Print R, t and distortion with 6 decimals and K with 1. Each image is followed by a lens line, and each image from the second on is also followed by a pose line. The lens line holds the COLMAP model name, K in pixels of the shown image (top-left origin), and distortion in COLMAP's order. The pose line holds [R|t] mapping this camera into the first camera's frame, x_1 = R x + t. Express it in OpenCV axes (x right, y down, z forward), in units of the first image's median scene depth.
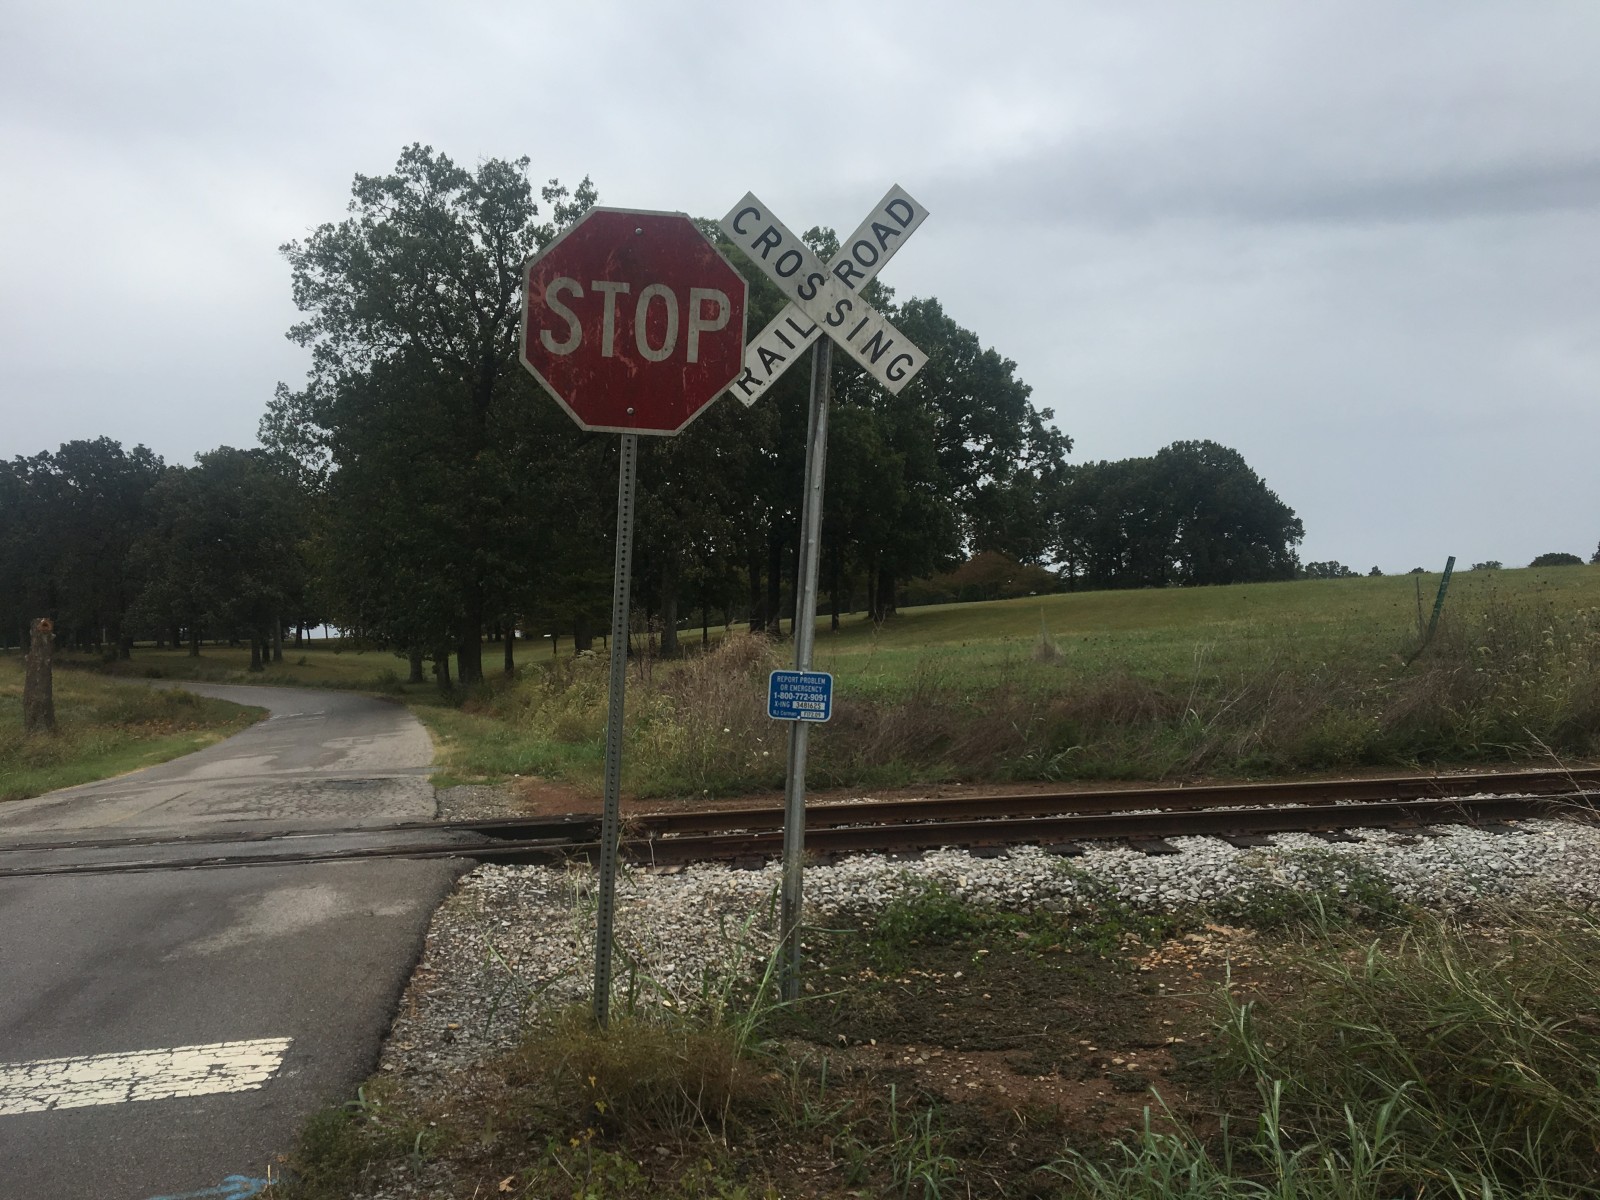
lens RADIAL K [[1330.4, 0, 795.7], [0, 1330.4, 604.3], [0, 0, 1]] dist [0.085441, -0.125779]
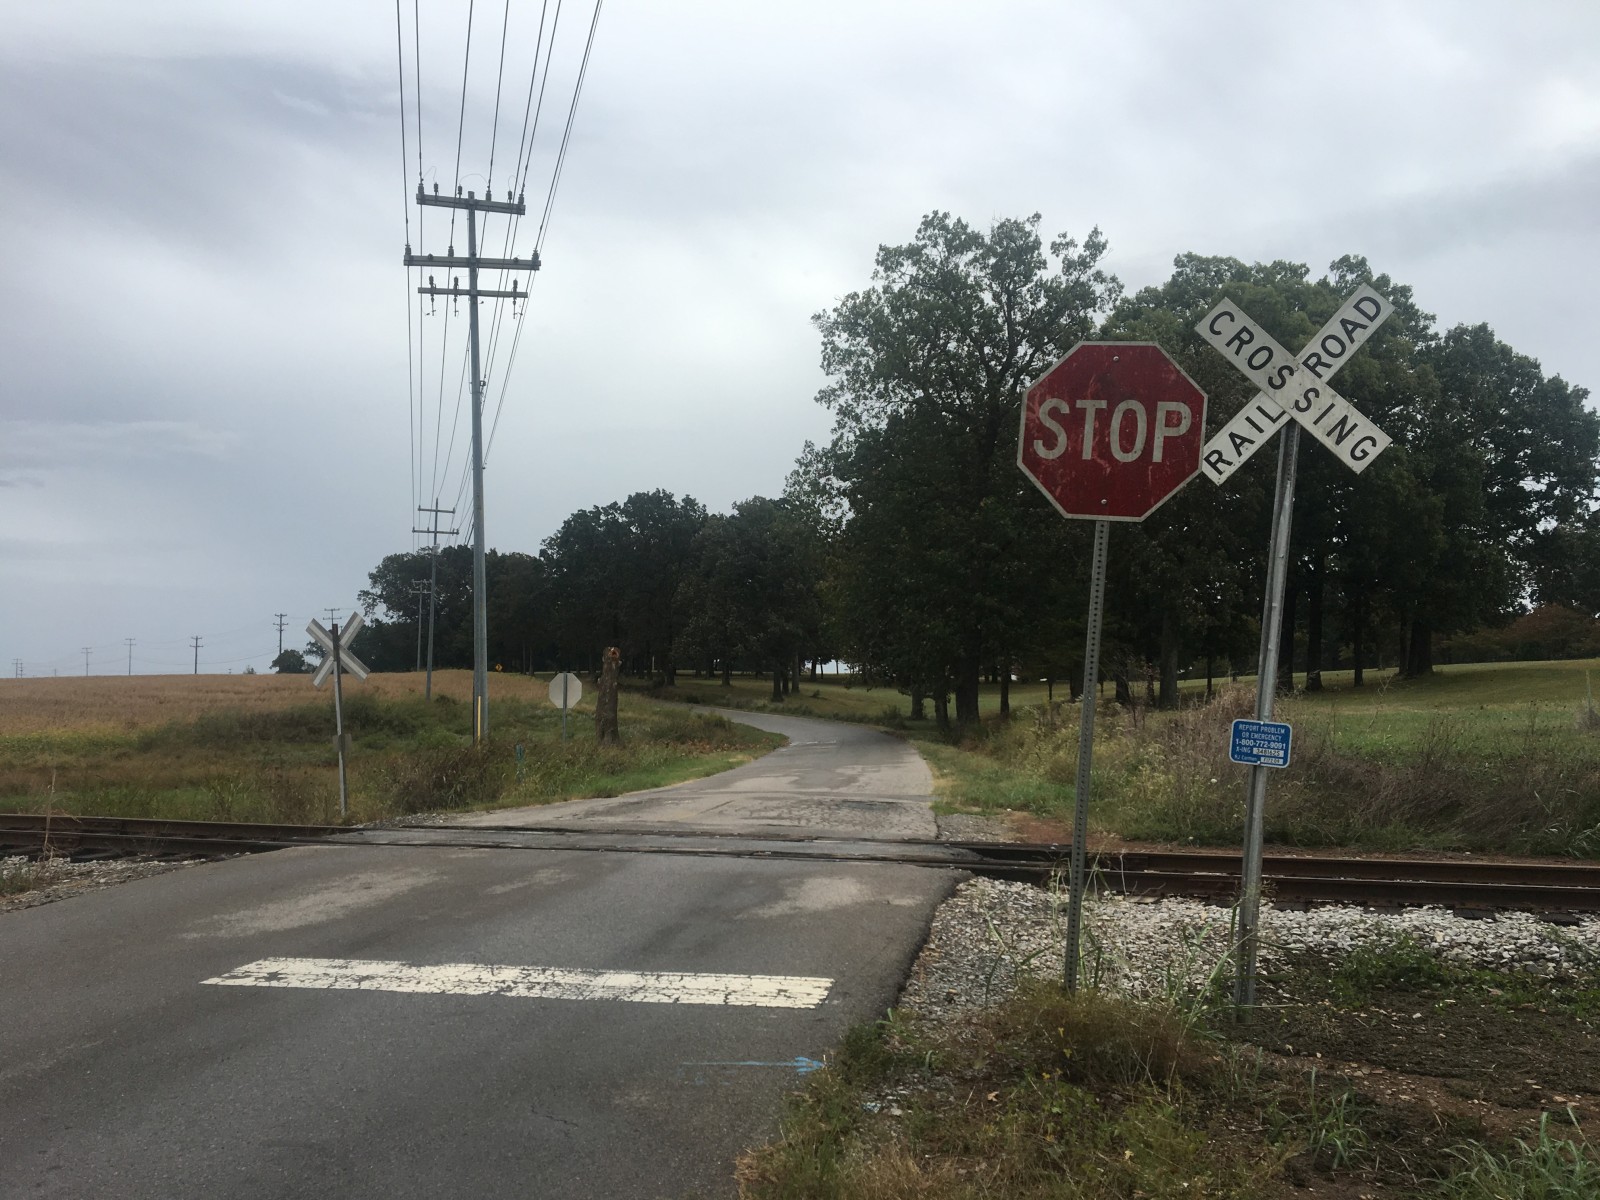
lens RADIAL K [[1330.4, 0, 795.7], [0, 1330.4, 604.3], [0, 0, 1]] dist [0.085441, -0.125779]
pose [[0.932523, 0.019309, -0.360593, 0.017936], [-0.031177, 0.999146, -0.027124, -0.001999], [0.359761, 0.036536, 0.932329, -0.080043]]
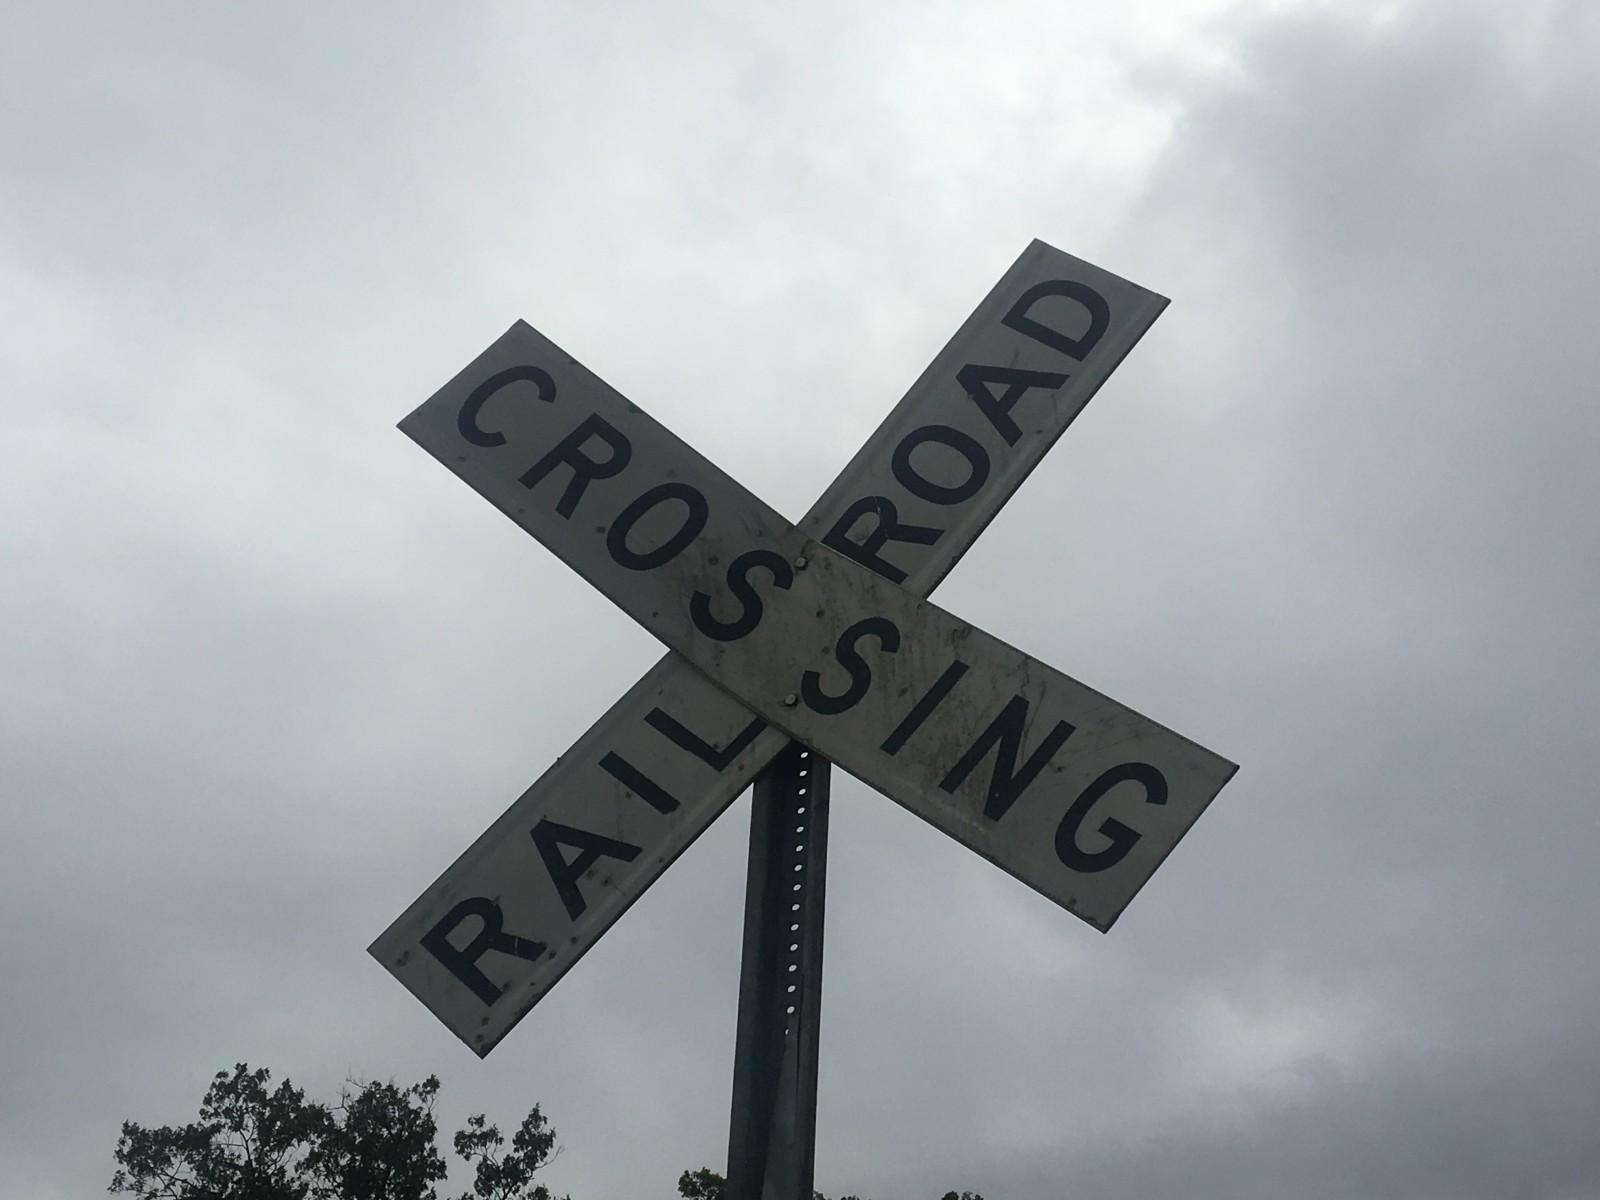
lens RADIAL K [[2319.8, 0, 800.0], [0, 2319.8, 600.0], [0, 0, 1]] dist [0.138697, -0.007017]
pose [[0.998071, -0.050077, -0.036693, 0.016693], [0.024698, 0.862547, -0.505374, -0.003364], [0.056957, 0.503493, 0.862120, 0.258543]]
